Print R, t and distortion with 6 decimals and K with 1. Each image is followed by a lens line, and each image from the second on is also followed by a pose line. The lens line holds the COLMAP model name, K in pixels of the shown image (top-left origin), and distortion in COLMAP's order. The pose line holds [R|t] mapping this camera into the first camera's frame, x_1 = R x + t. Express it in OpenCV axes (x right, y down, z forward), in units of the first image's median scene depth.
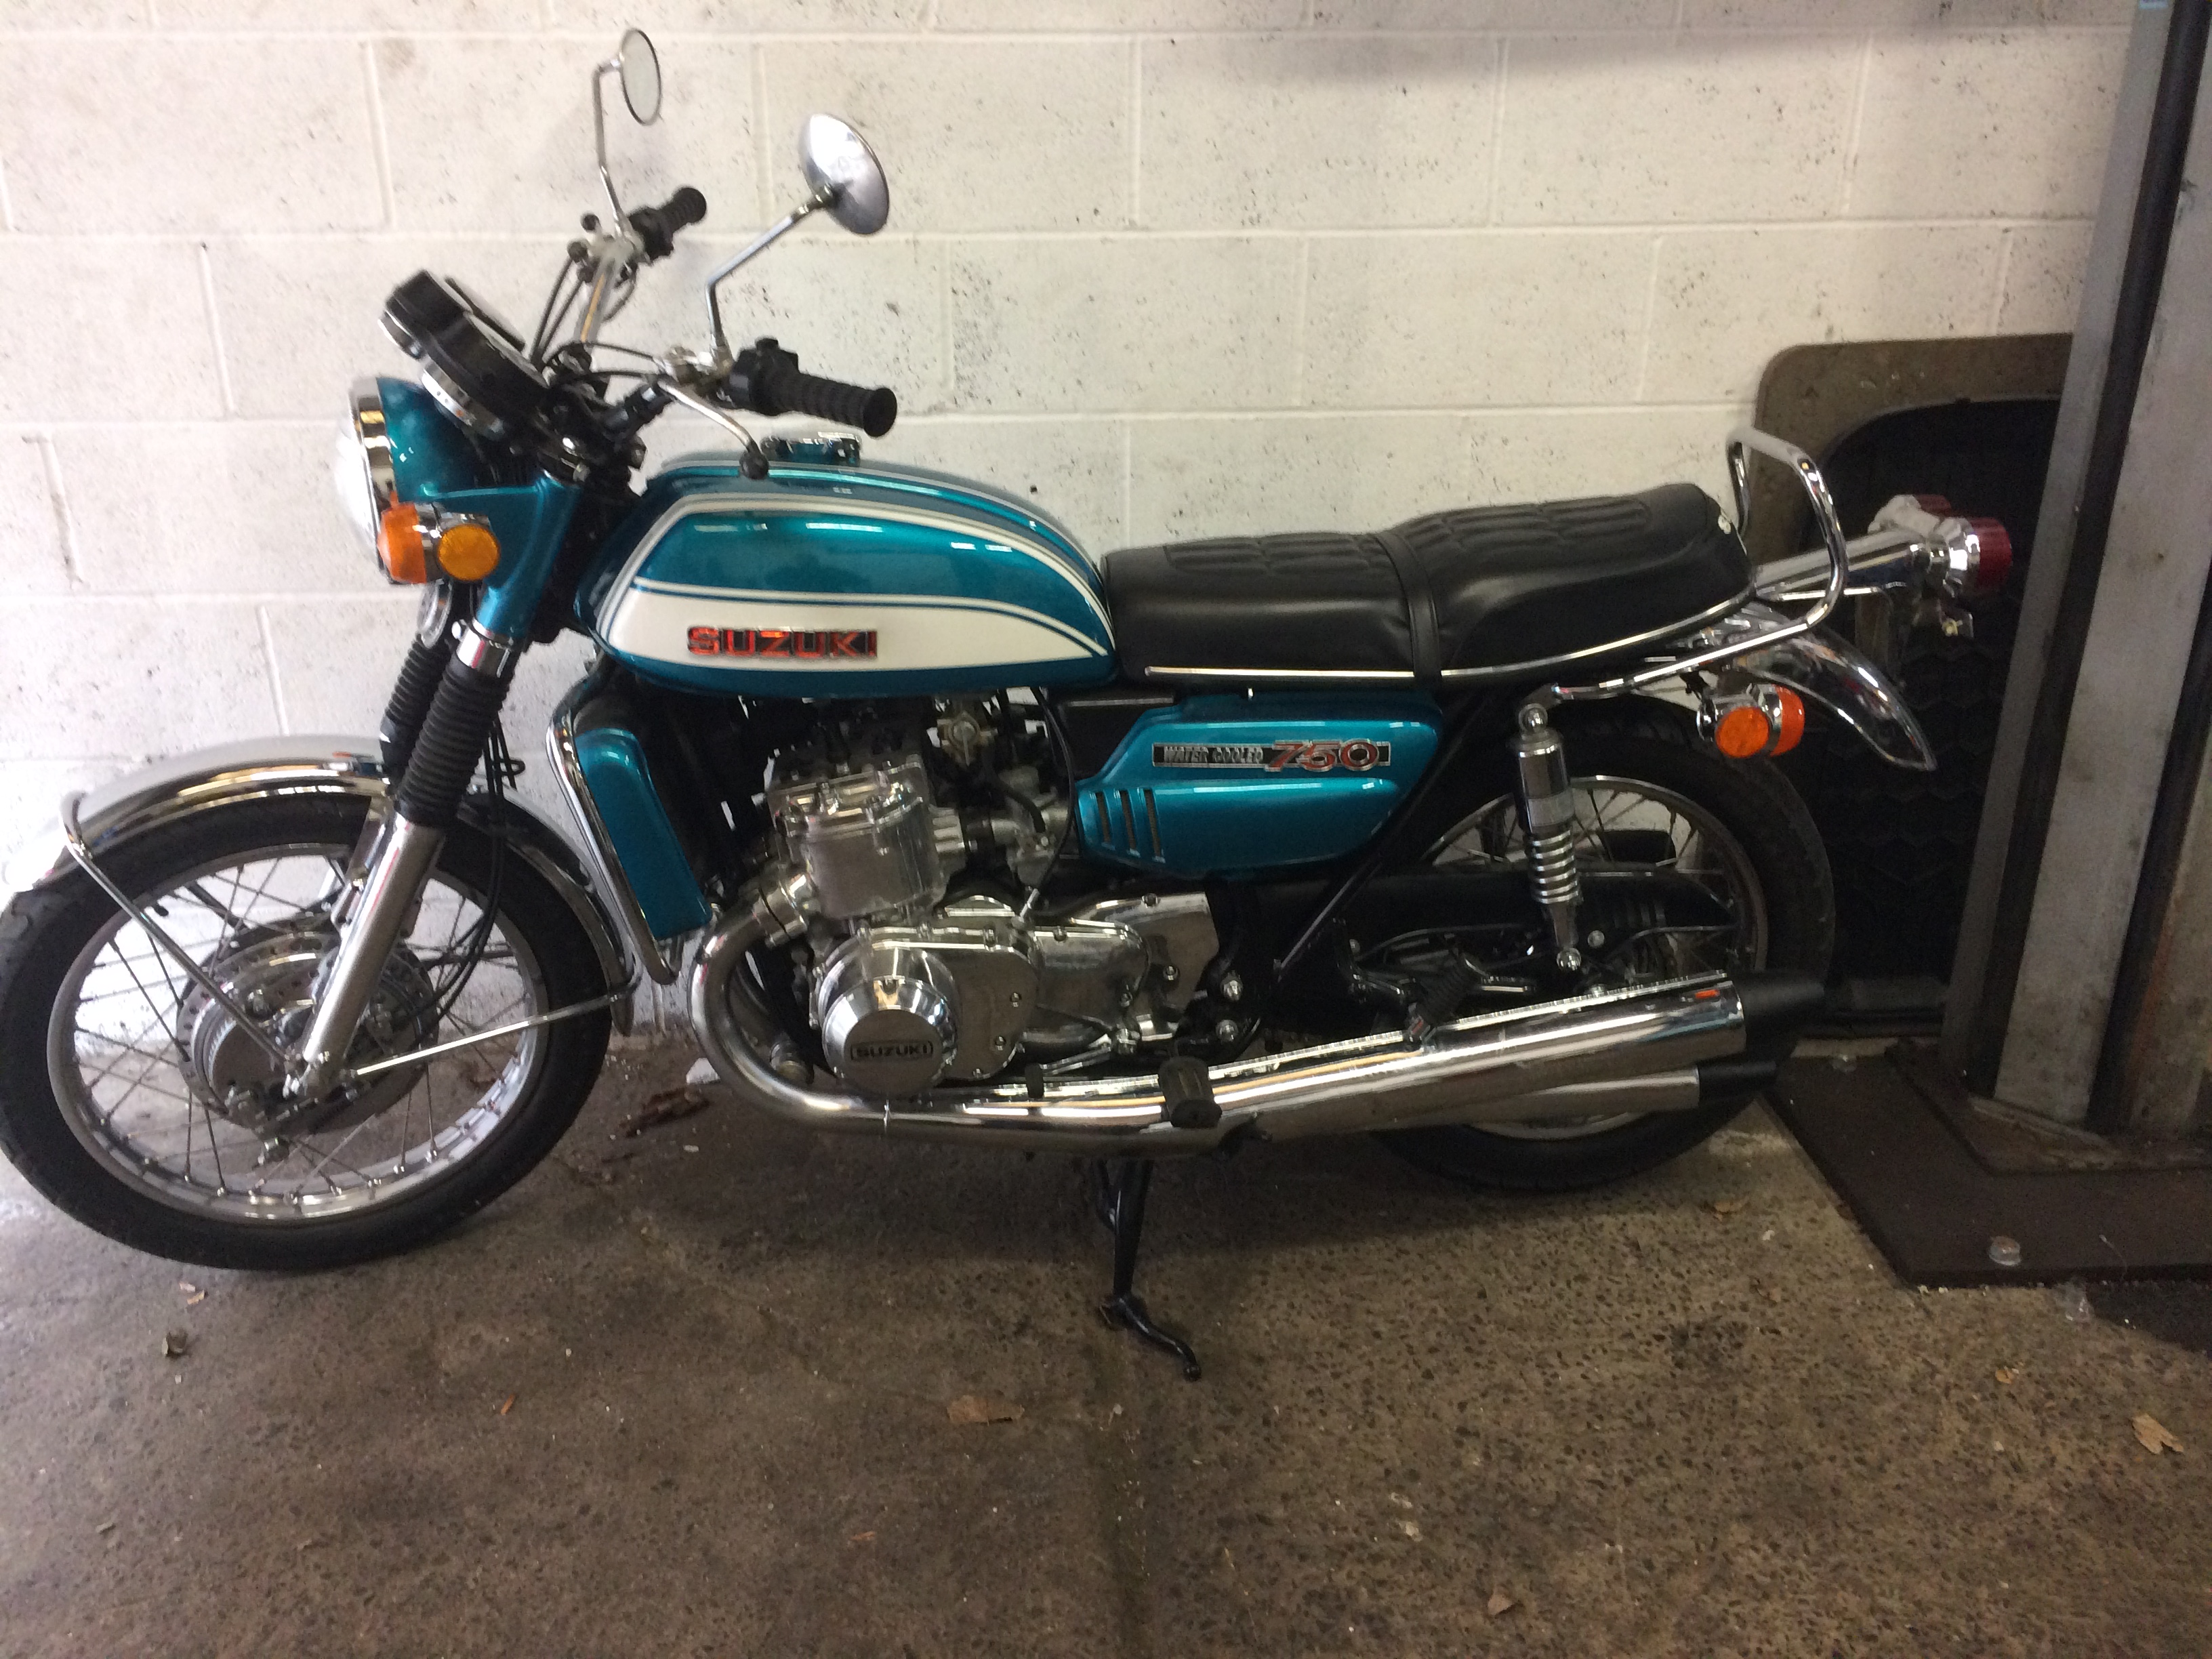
lens RADIAL K [[1919.6, 0, 1118.6], [0, 1919.6, 798.8], [0, 0, 1]] dist [0.081880, -0.107499]
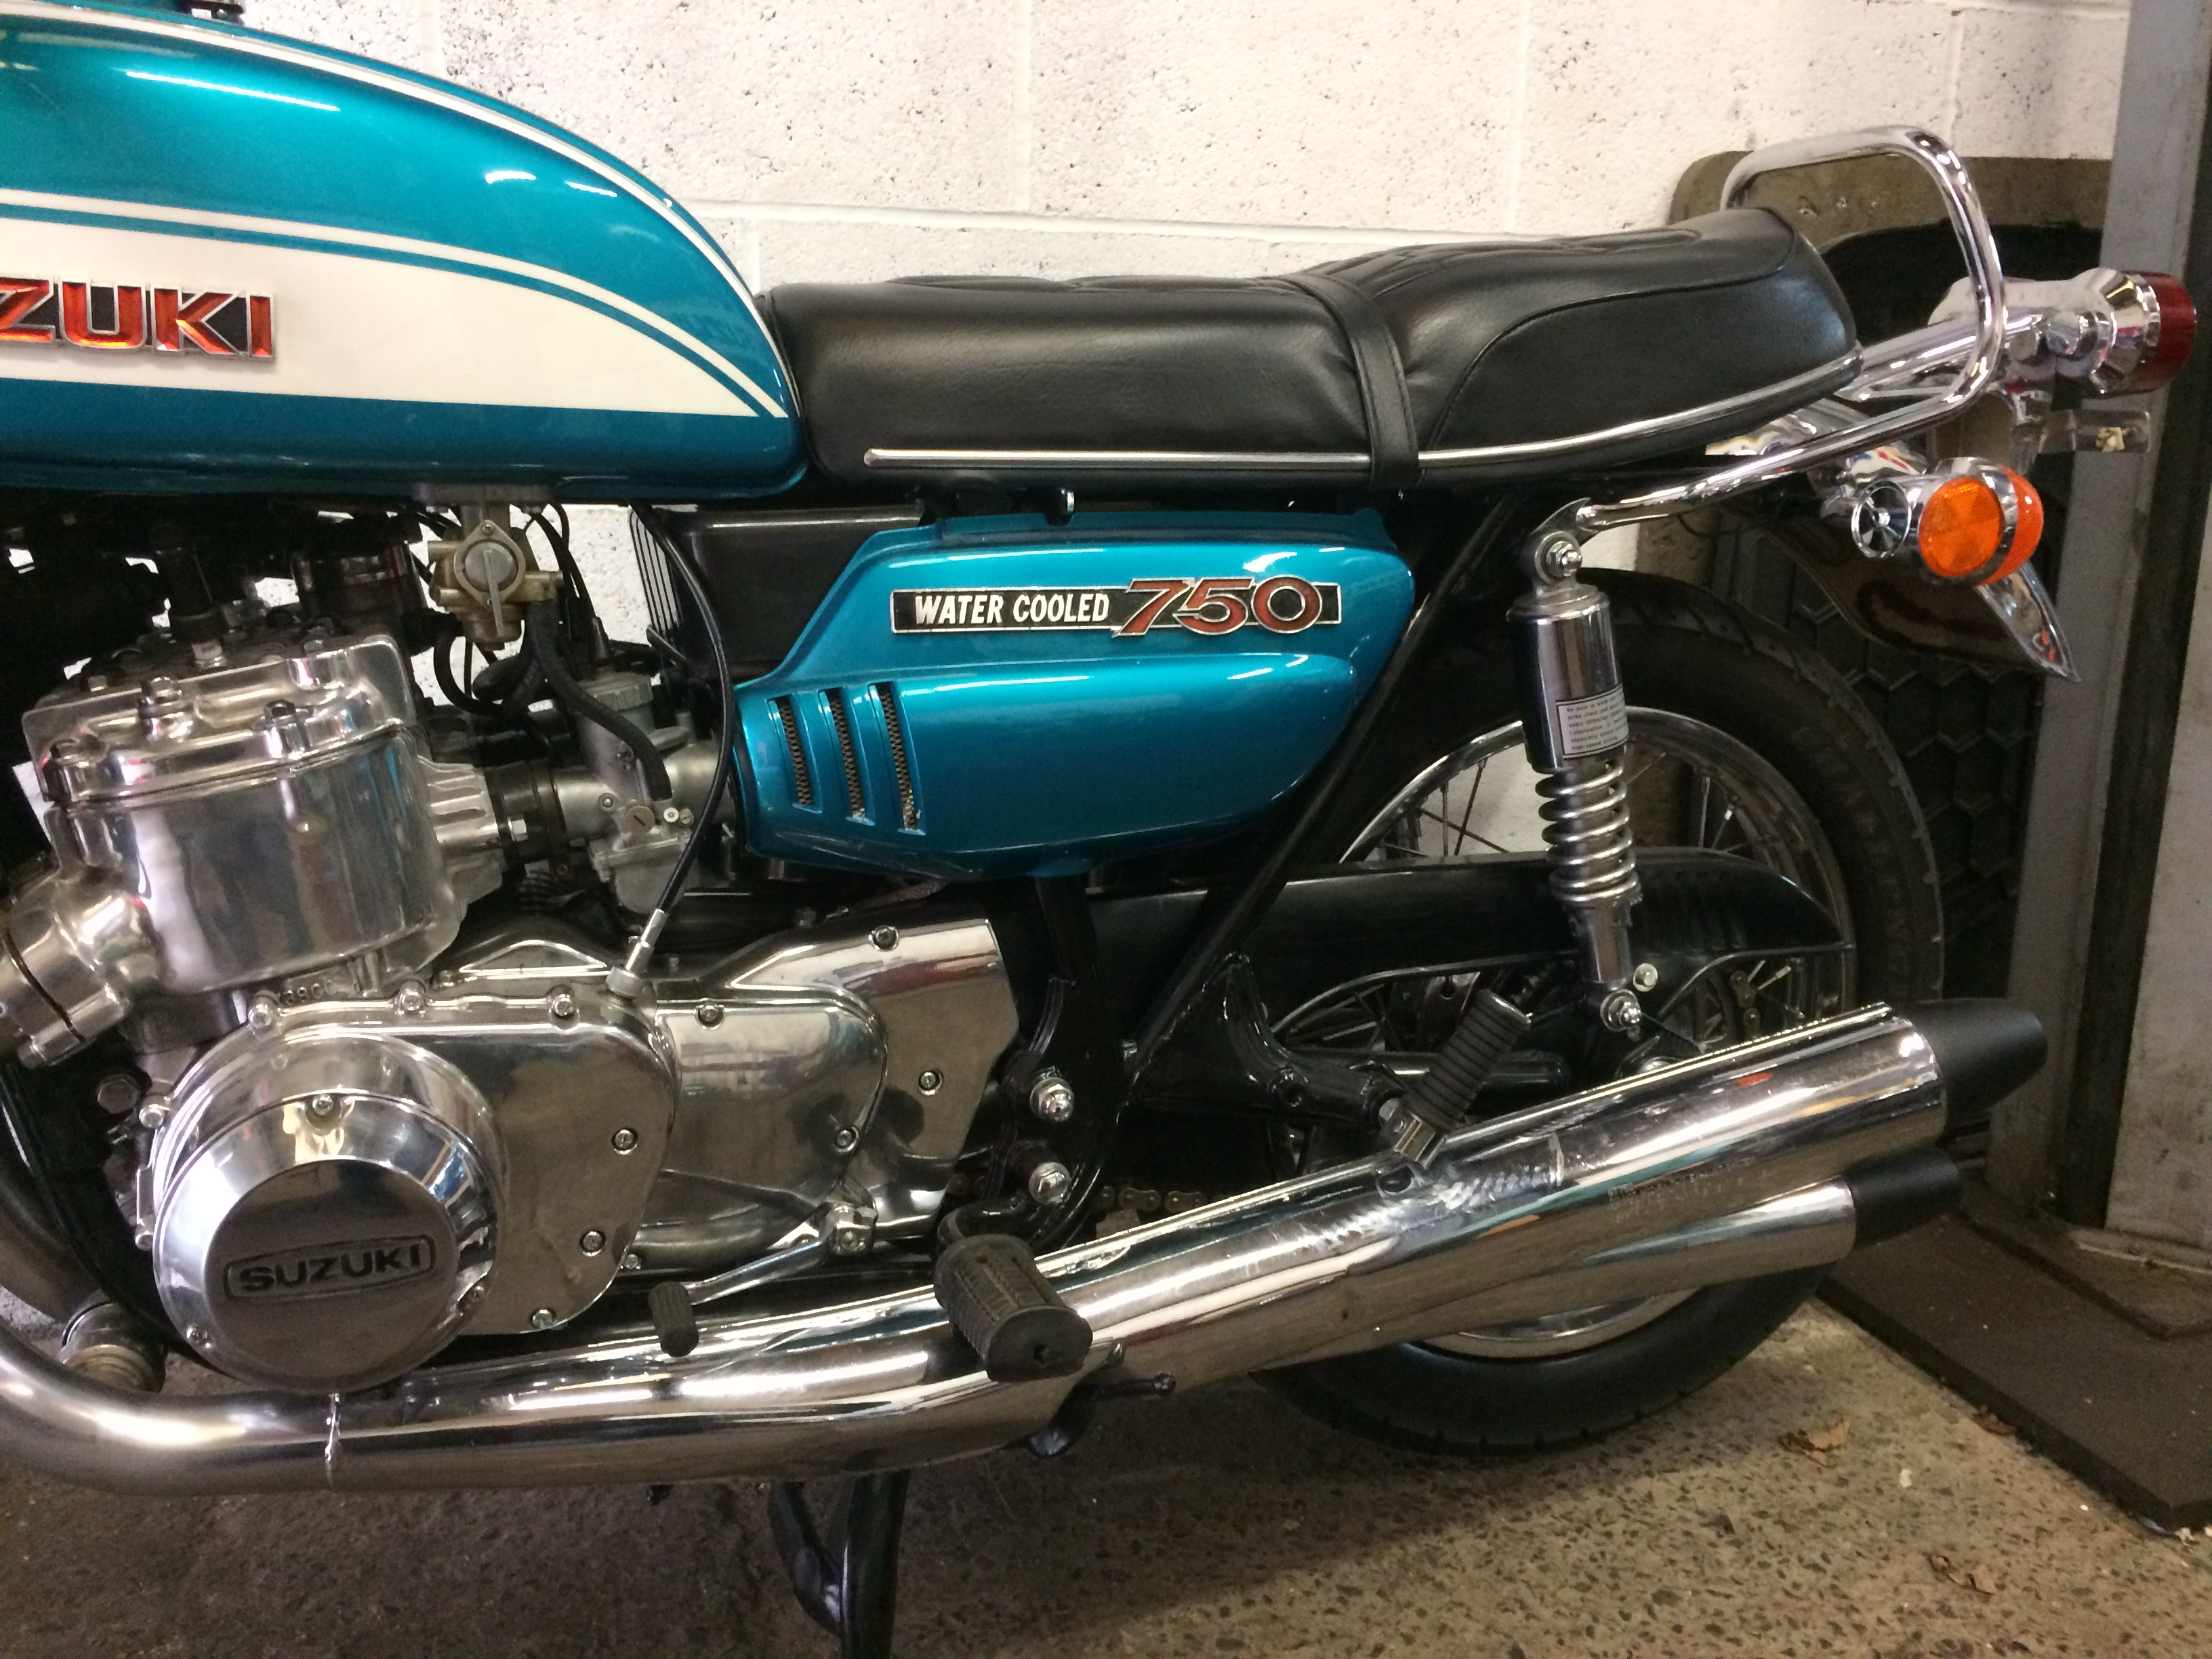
lens RADIAL K [[1919.6, 0, 1109.0], [0, 1919.6, 797.2], [0, 0, 1]] dist [0.081880, -0.107499]
pose [[0.970906, -0.042483, 0.235663, -0.044578], [0.079593, 0.985436, -0.150270, 0.098051], [-0.225847, 0.164655, 0.960147, 0.490925]]
